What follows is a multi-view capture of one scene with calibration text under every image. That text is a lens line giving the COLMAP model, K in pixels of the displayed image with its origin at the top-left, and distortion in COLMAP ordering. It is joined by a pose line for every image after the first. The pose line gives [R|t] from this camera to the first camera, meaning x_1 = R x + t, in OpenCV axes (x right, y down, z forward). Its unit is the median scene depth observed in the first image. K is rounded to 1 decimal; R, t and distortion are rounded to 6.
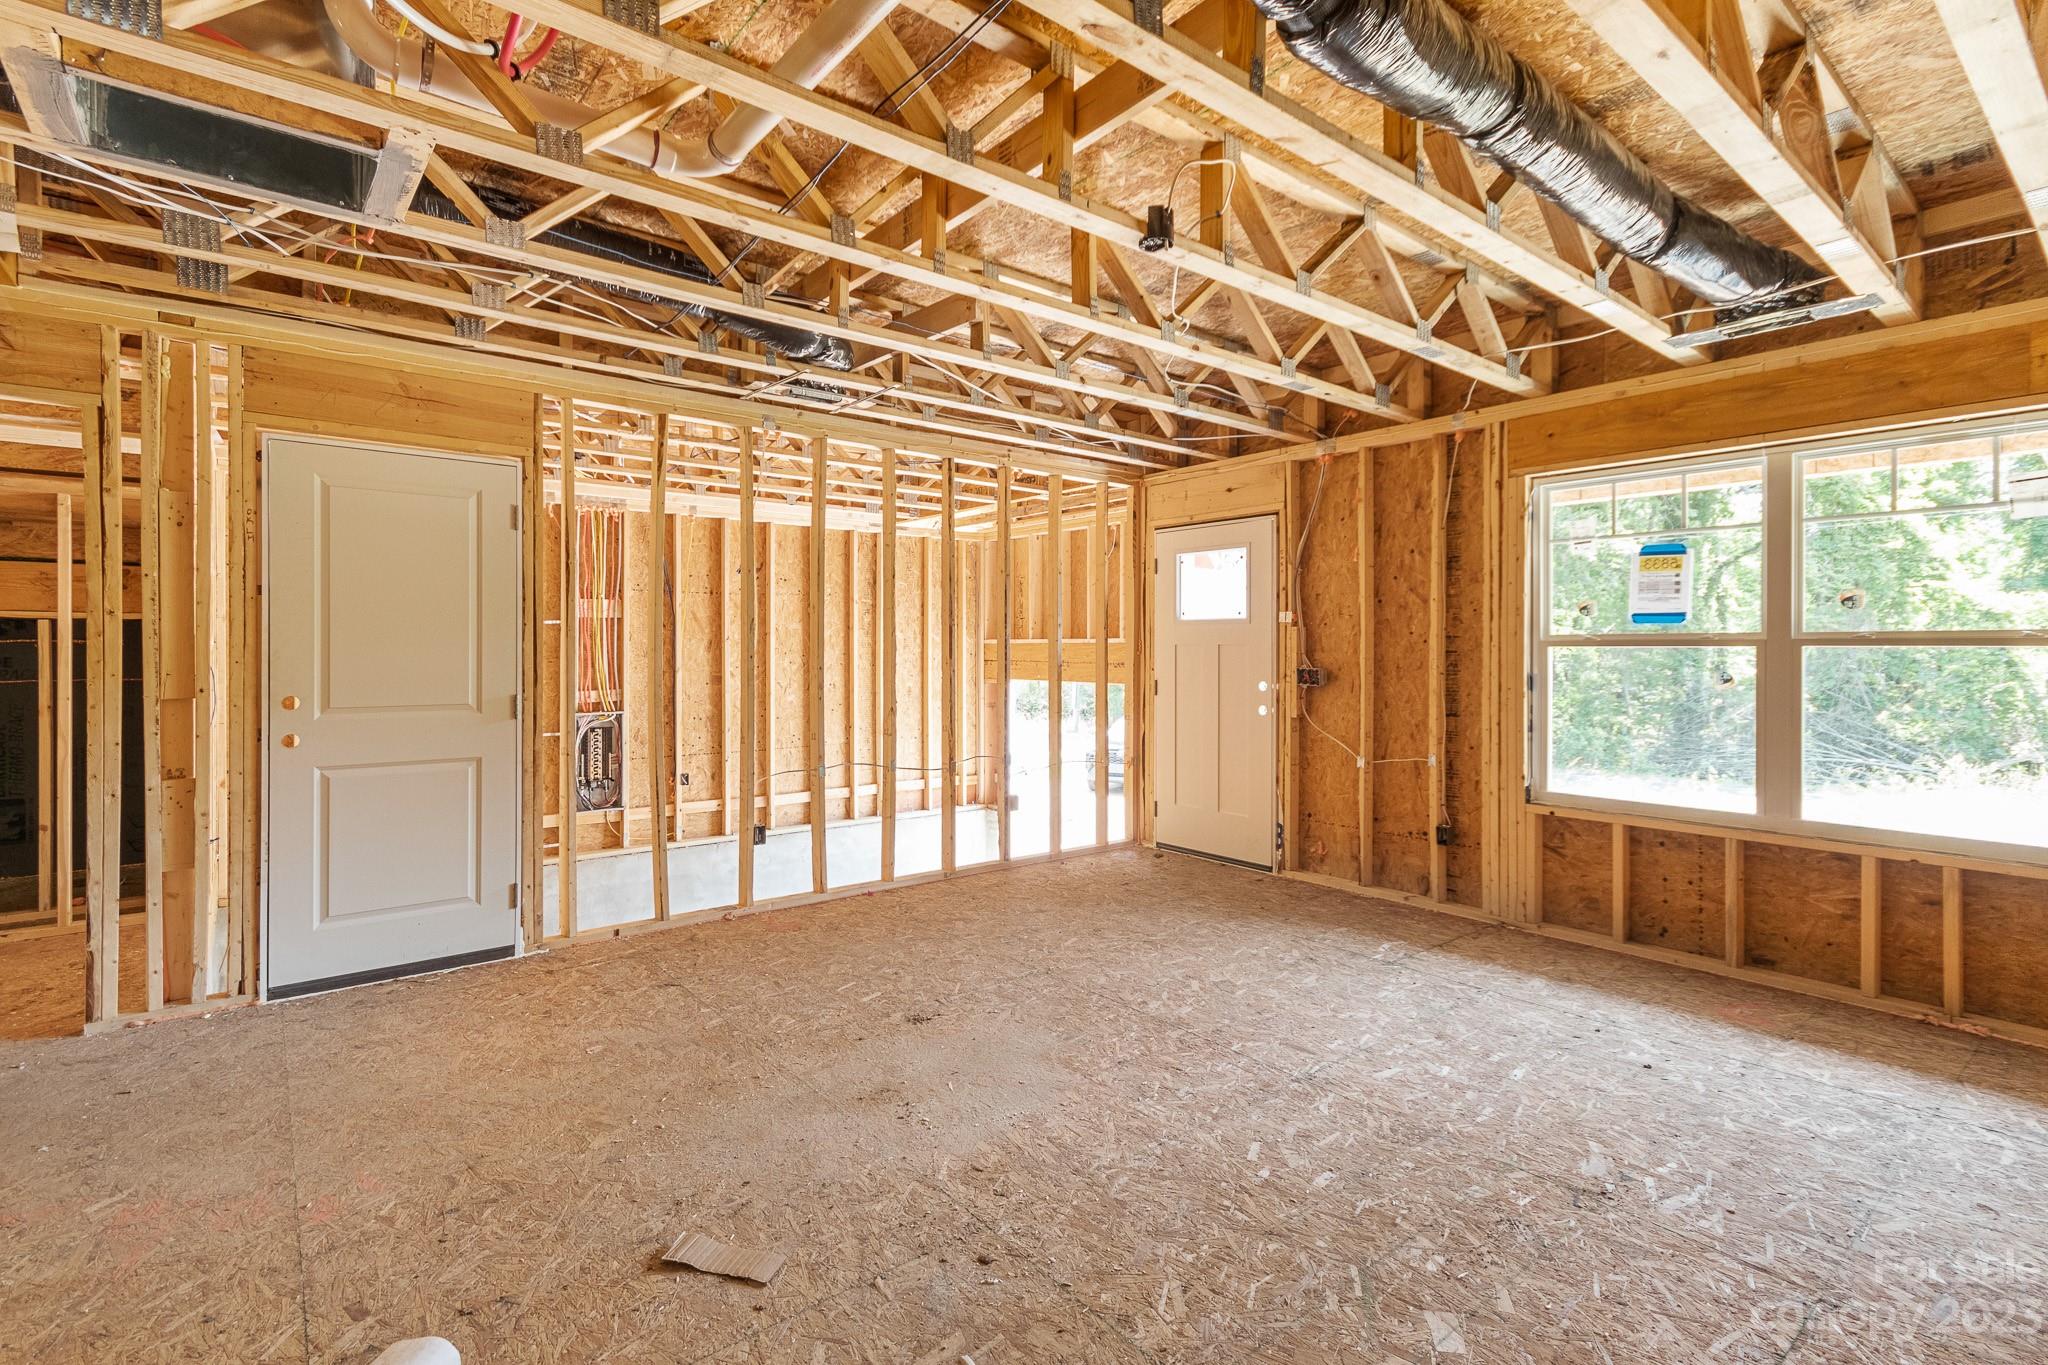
lens RADIAL K [[957.0, 0, 1011.5], [0, 957.0, 649.1], [0, 0, 1]] dist [0.017382, -0.000040]
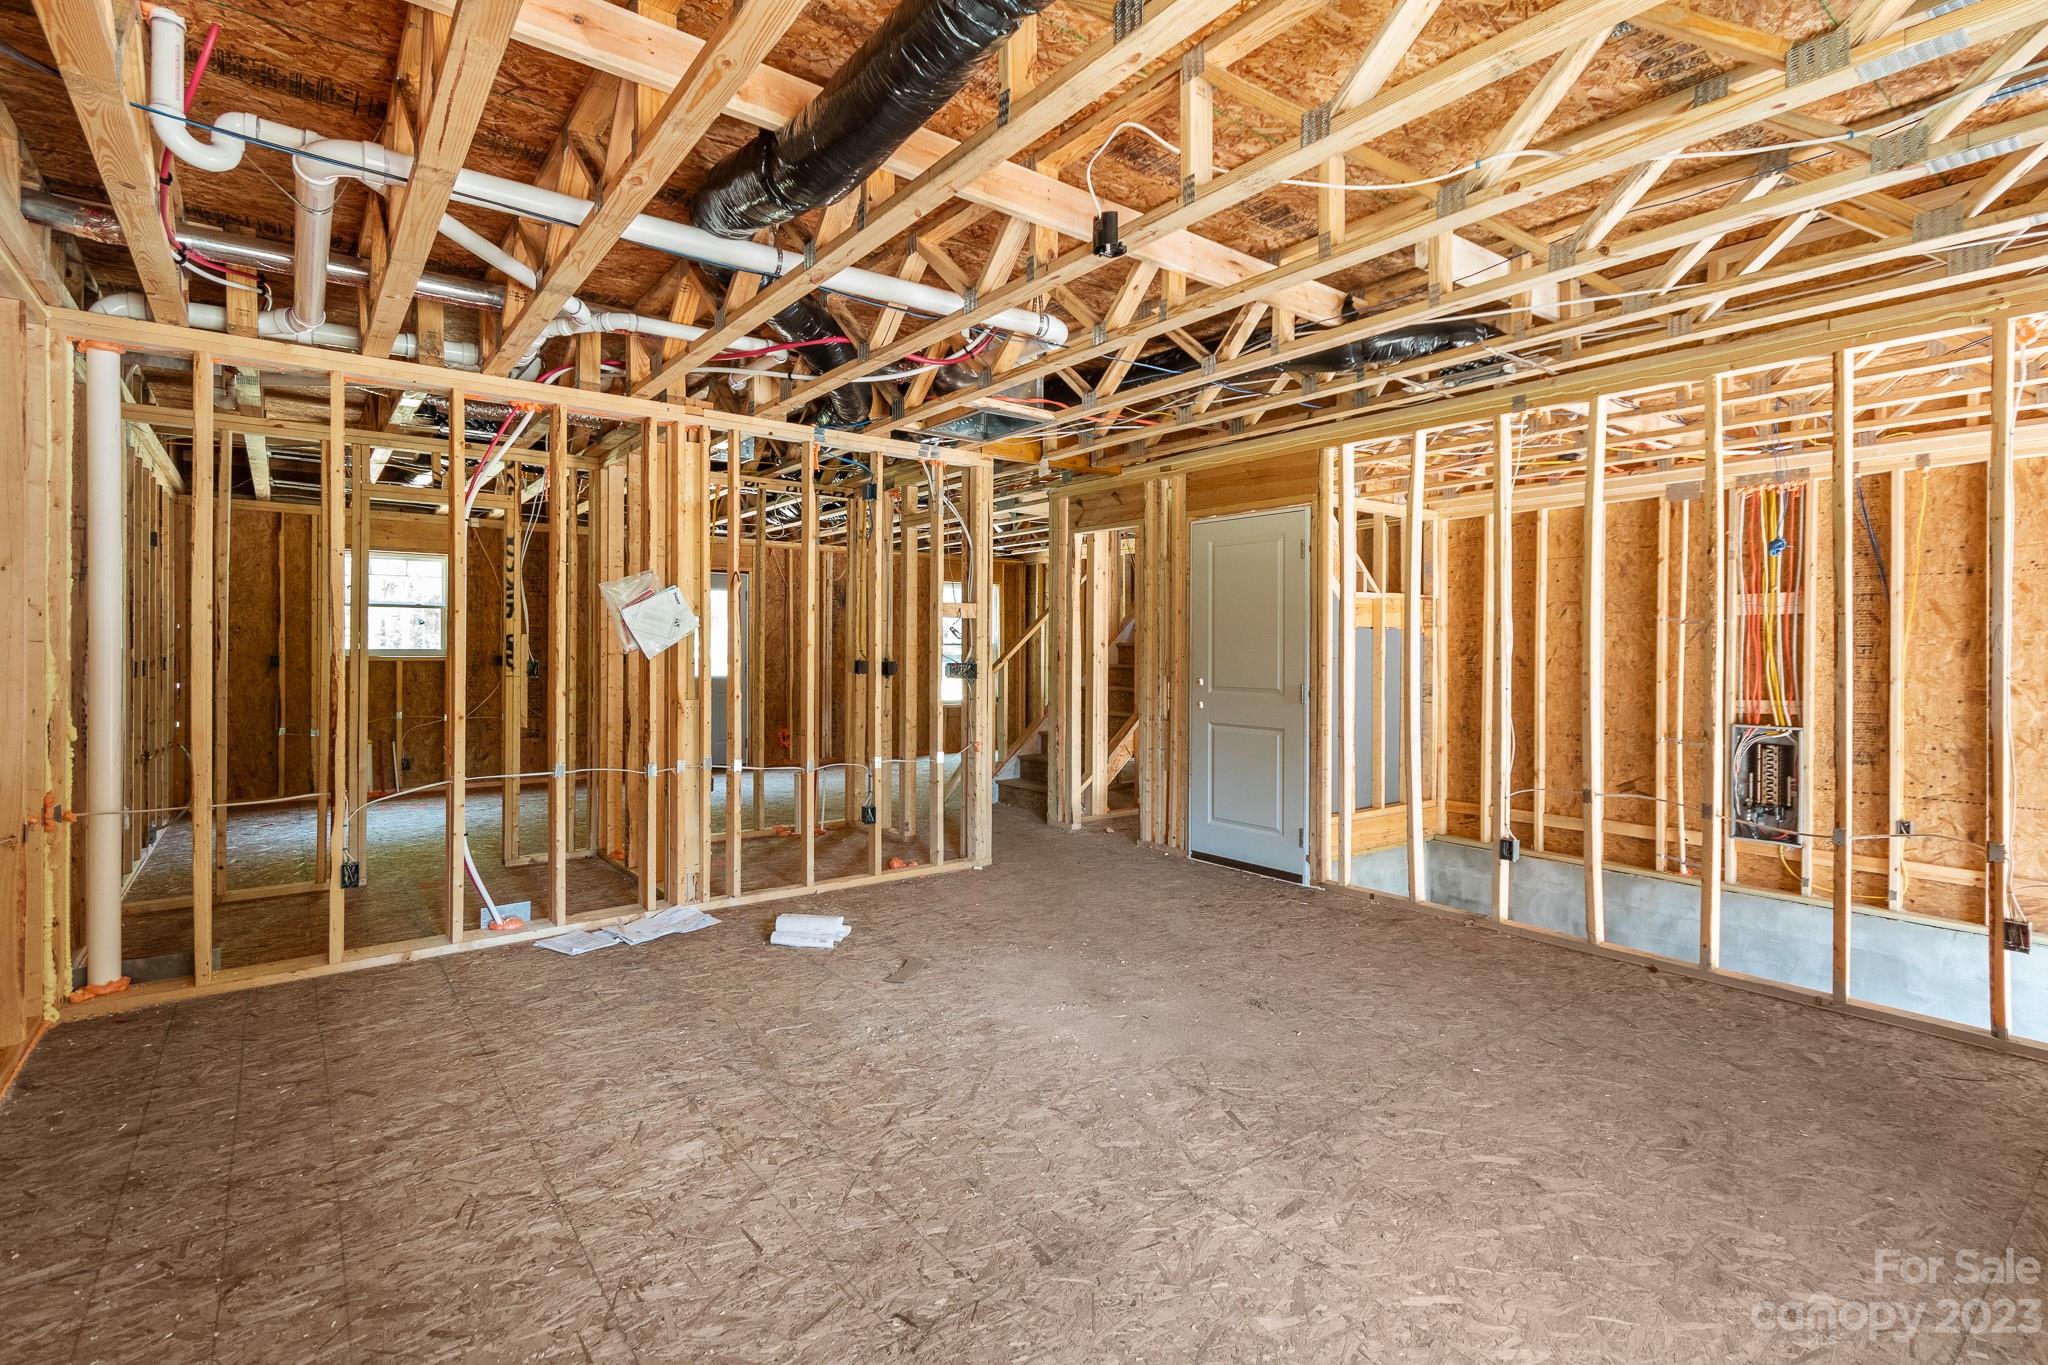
lens RADIAL K [[957.0, 0, 1011.5], [0, 957.0, 649.1], [0, 0, 1]] dist [0.017382, -0.000040]
pose [[-0.017286, 0.000114, -0.999851, 0.780765], [-0.004015, 0.999992, 0.000183, 0.000118], [0.999843, 0.004018, -0.017286, 0.611678]]
